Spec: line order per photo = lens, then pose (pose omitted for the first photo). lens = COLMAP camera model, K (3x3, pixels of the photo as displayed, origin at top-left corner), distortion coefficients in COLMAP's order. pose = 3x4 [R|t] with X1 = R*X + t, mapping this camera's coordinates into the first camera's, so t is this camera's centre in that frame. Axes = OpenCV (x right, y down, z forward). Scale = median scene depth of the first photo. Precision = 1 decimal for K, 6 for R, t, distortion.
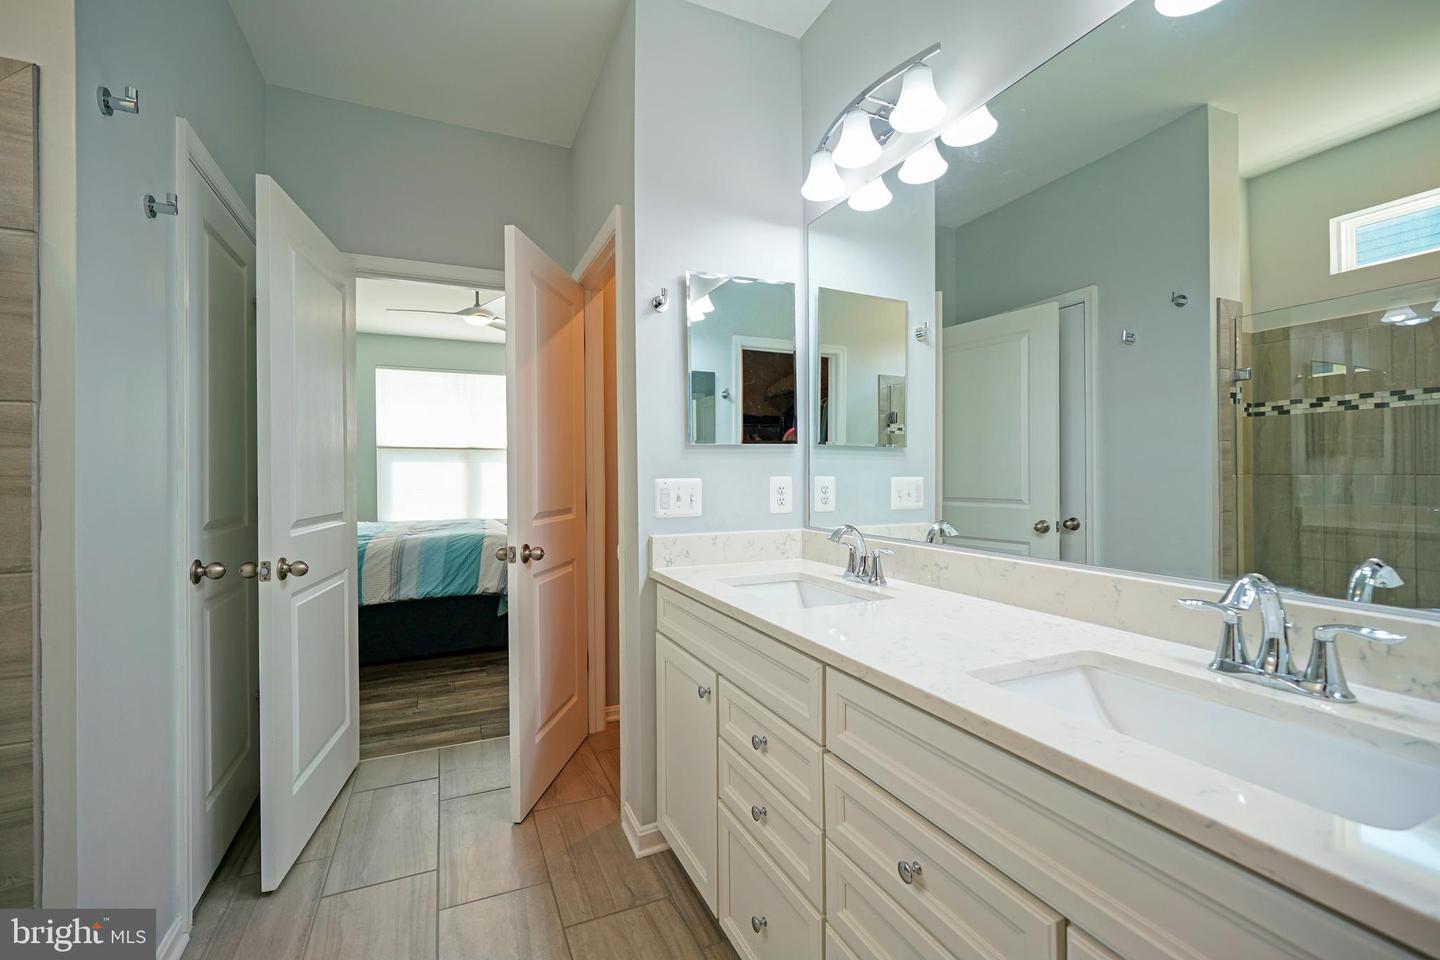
lens RADIAL K [[609.0, 0, 721.3], [0, 609.0, 478.1], [0, 0, 1]] dist [-0.005168, 0.003204]
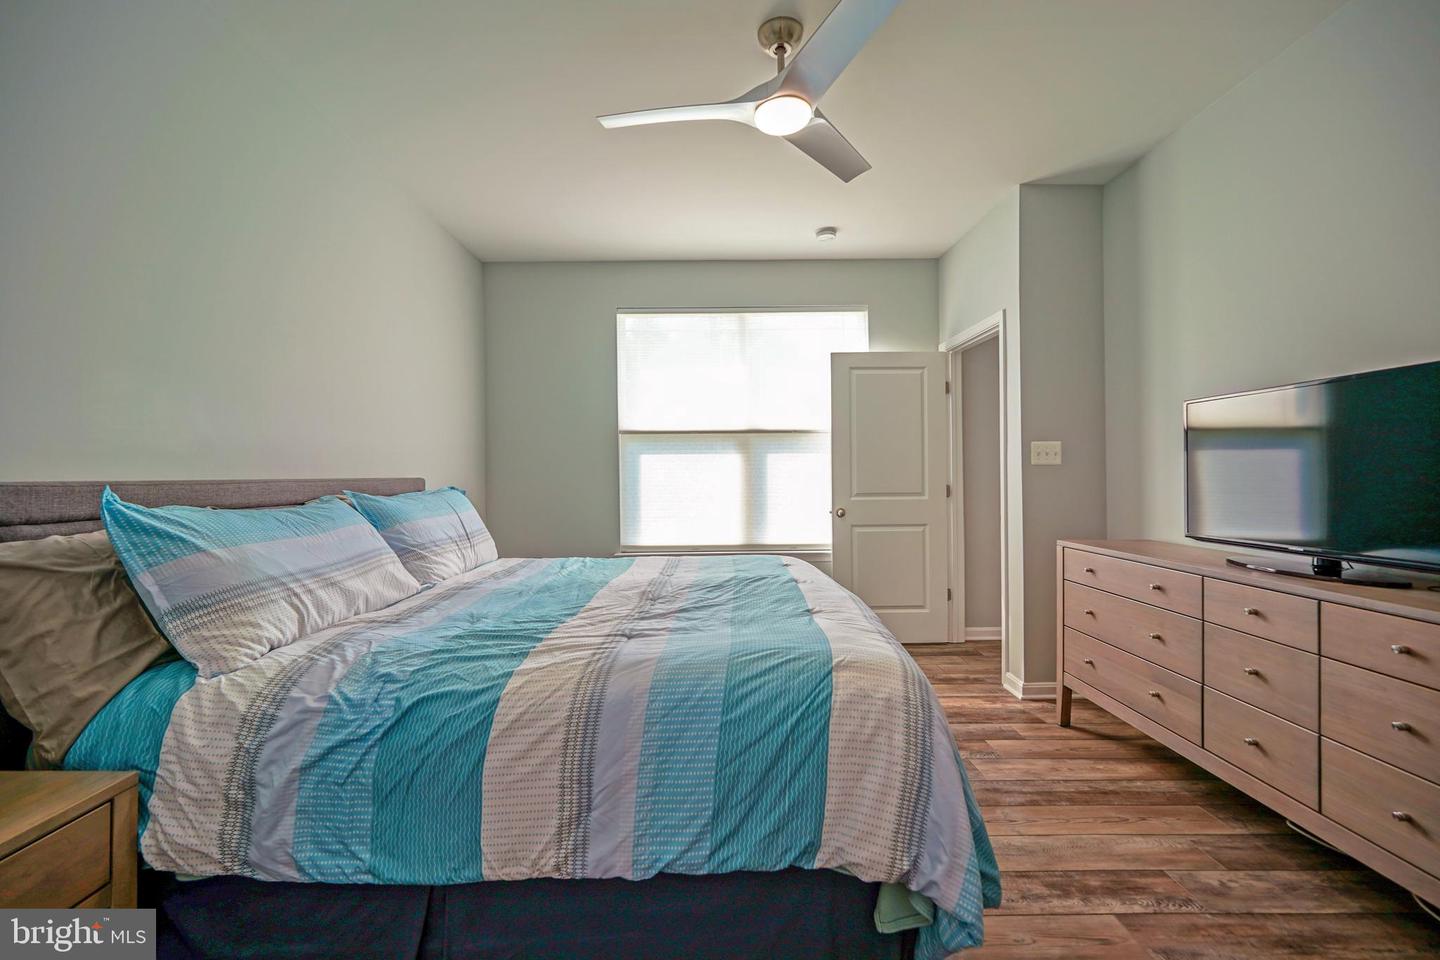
lens RADIAL K [[609.0, 0, 716.8], [0, 609.0, 476.9], [0, 0, 1]] dist [-0.005168, 0.003204]
pose [[0.912922, -0.004676, -0.408108, -0.329598], [0.003246, 0.999986, -0.004198, -0.000984], [0.408122, 0.002507, 0.912924, 0.719611]]
